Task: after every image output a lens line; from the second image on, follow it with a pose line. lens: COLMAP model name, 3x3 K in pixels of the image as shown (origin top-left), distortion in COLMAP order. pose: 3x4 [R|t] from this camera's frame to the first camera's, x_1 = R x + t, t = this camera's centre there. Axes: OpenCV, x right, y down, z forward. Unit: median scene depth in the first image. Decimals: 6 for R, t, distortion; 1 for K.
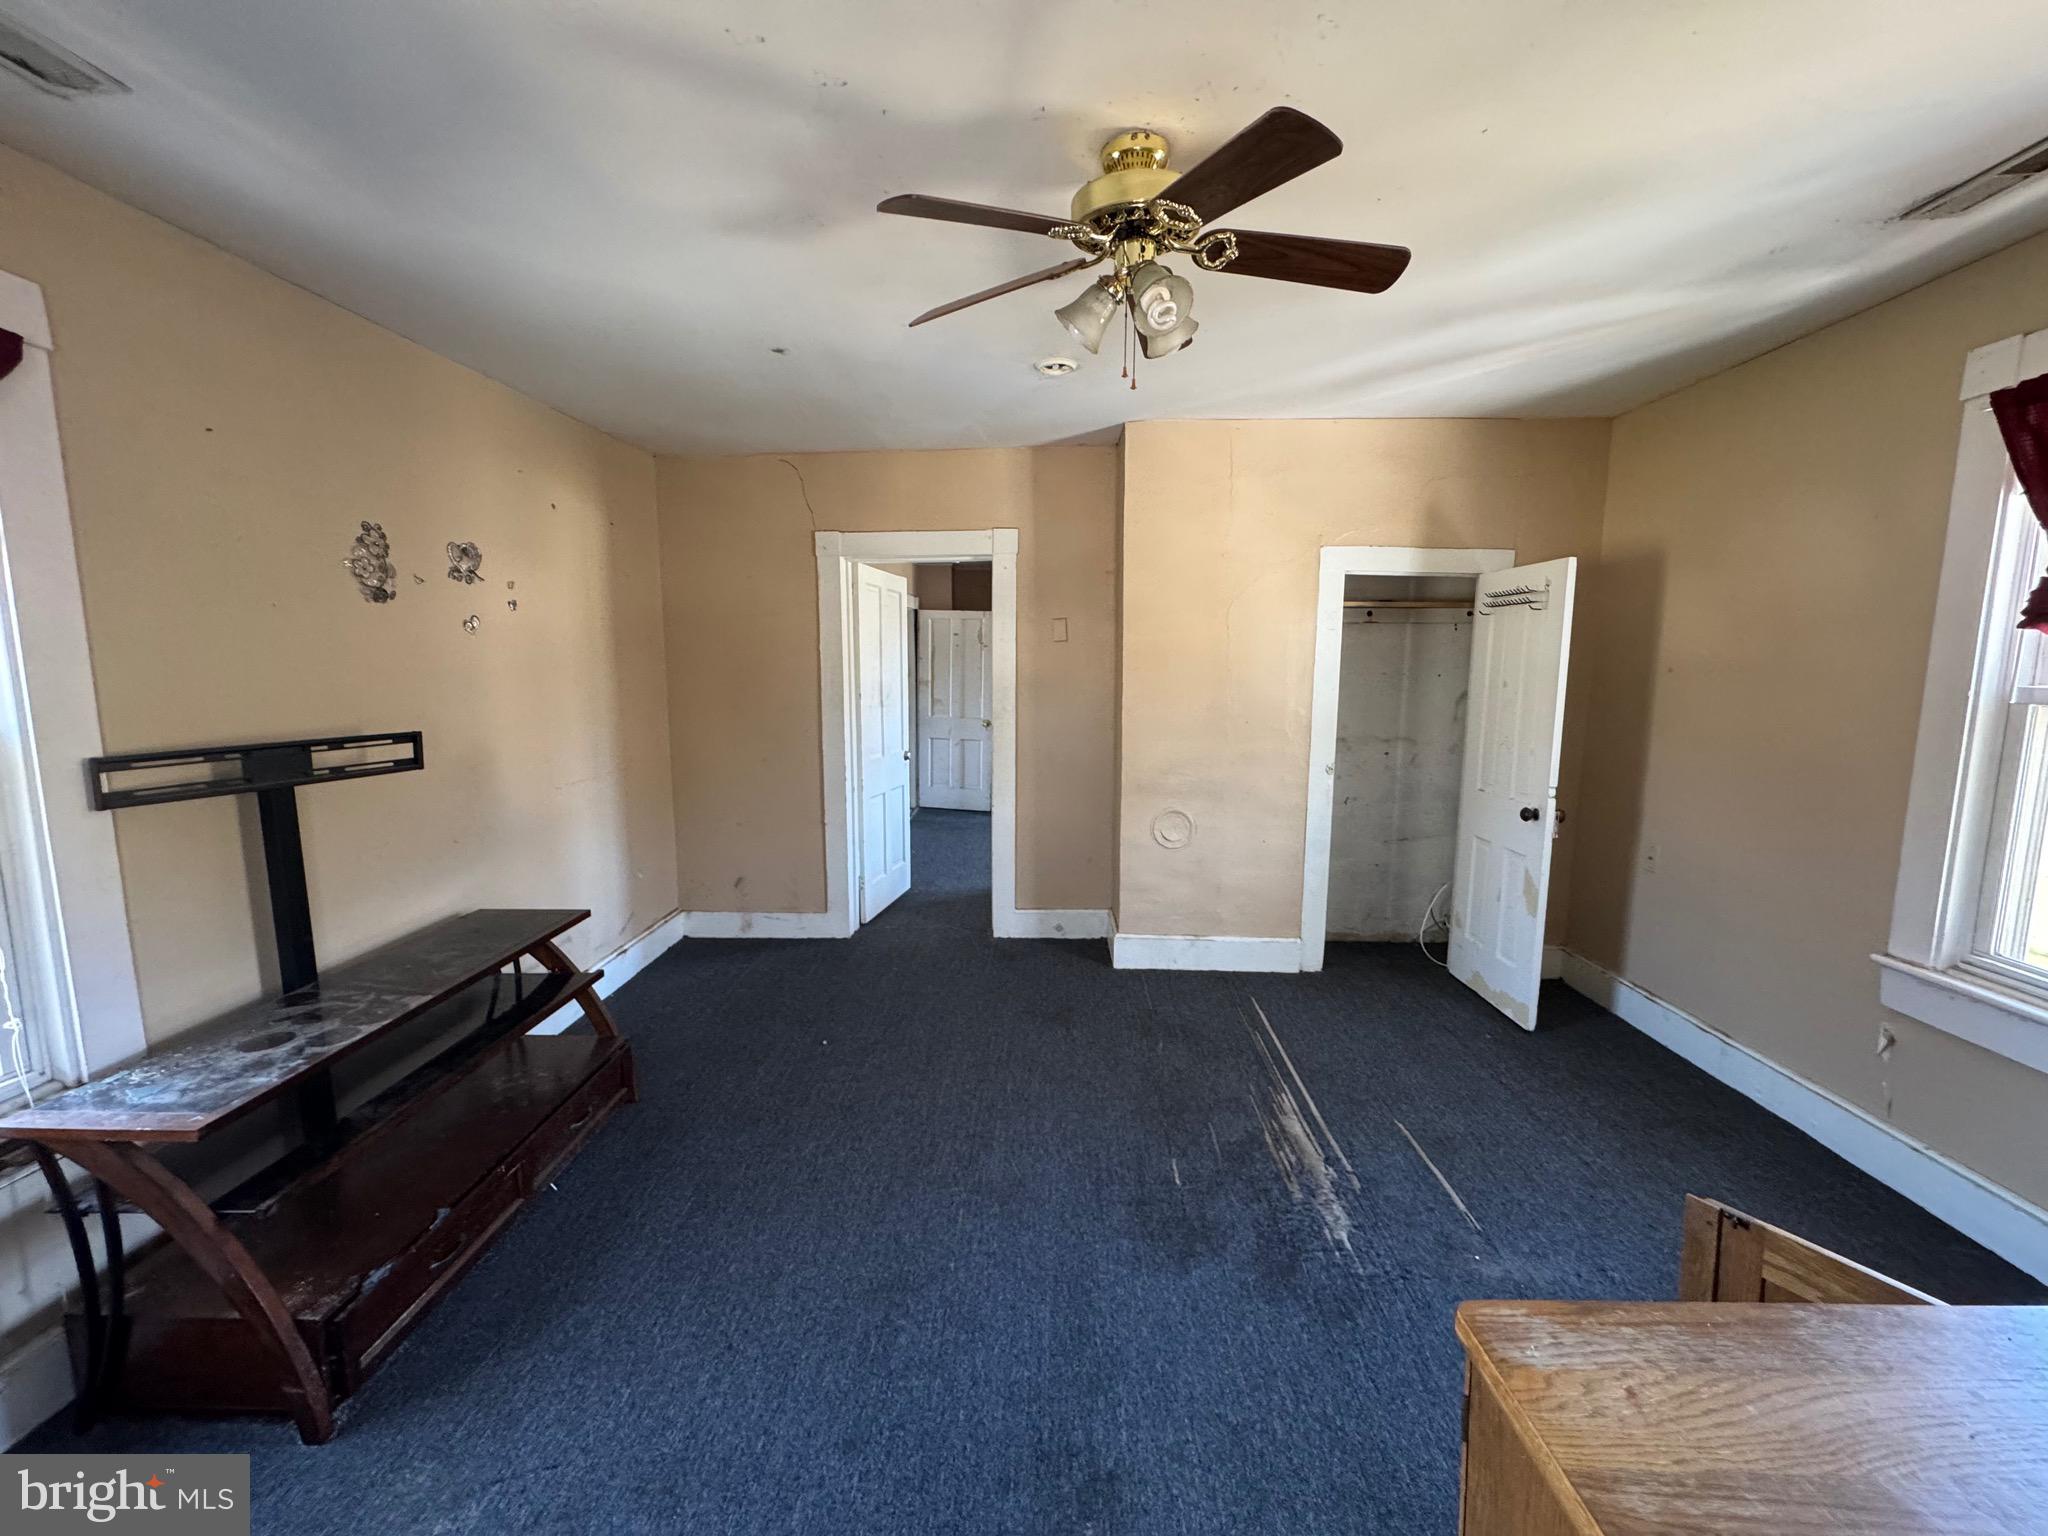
lens RADIAL K [[828.8, 0, 1024.0], [0, 828.8, 768.0], [0, 0, 1]] dist [0.009143, -0.000149]
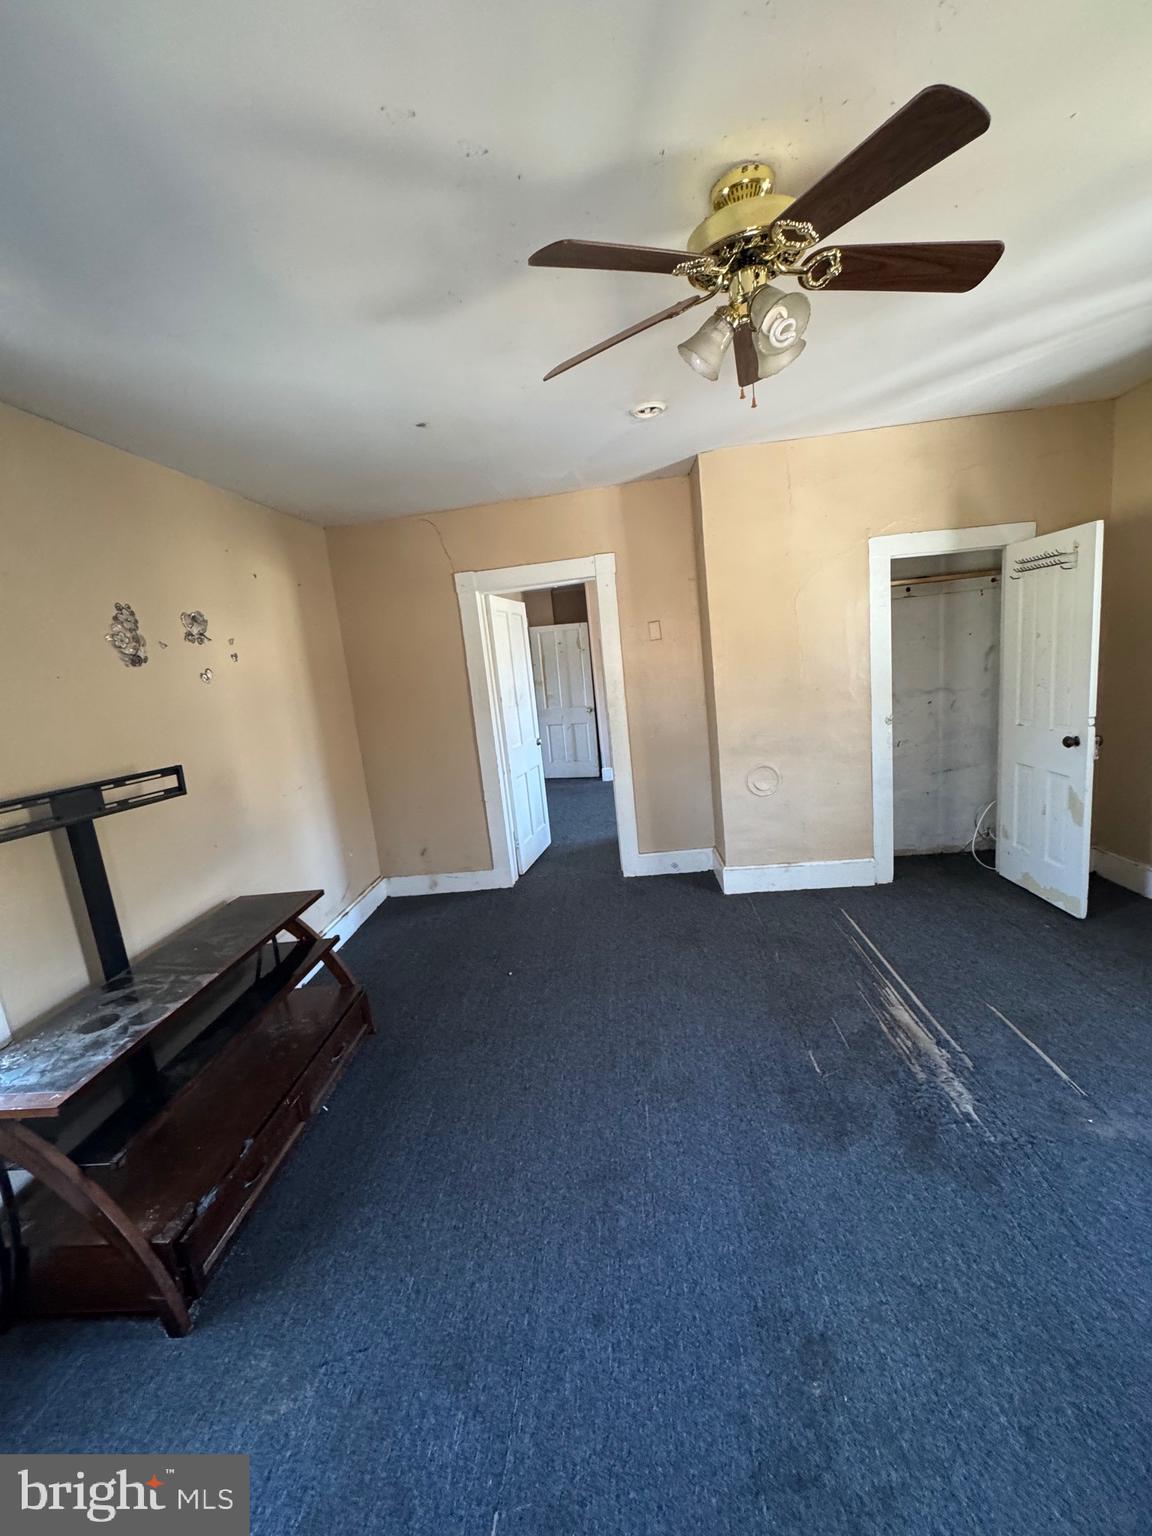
lens RADIAL K [[621.6, 0, 576.0], [0, 621.6, 768.0], [0, 0, 1]] dist [0.009143, -0.000149]
pose [[0.993898, -0.096521, -0.053392, -0.082809], [0.098805, 0.994223, 0.041935, -0.021257], [0.049036, -0.046955, 0.997693, 0.089191]]
